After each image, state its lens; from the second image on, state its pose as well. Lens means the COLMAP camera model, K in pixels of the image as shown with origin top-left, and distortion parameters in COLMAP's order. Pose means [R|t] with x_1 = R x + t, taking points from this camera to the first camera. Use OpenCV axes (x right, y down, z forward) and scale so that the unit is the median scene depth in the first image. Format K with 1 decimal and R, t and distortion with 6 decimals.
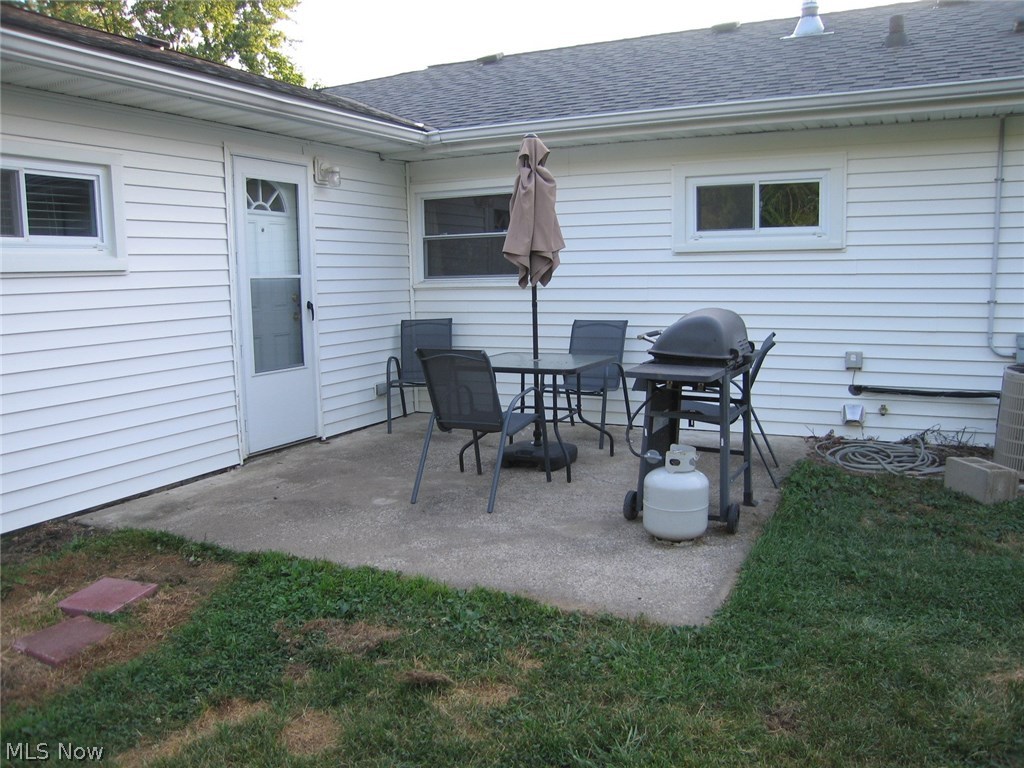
lens RADIAL K [[842.4, 0, 513.0], [0, 842.4, 388.0], [0, 0, 1]] dist [-0.140089, 0.110687]
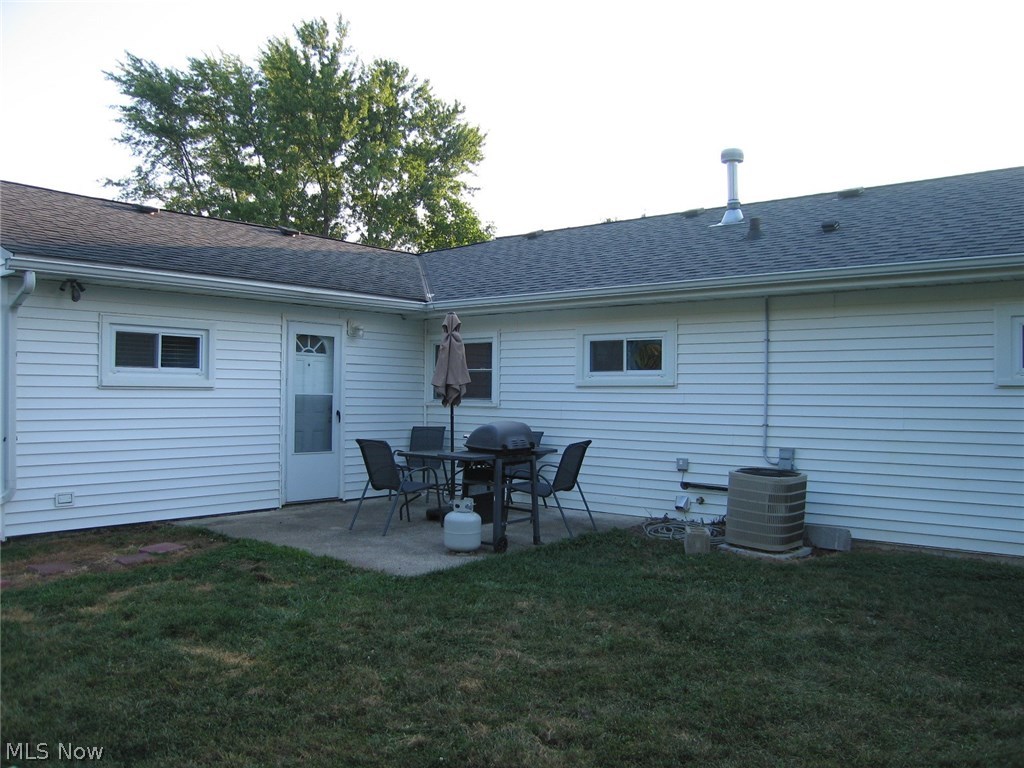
lens RADIAL K [[842.4, 0, 513.0], [0, 842.4, 388.0], [0, 0, 1]] dist [-0.140089, 0.110687]
pose [[0.970430, 0.028117, -0.239739, 0.472856], [-0.061969, 0.988925, -0.134858, 0.048594], [0.233292, 0.145727, 0.961425, -0.464234]]
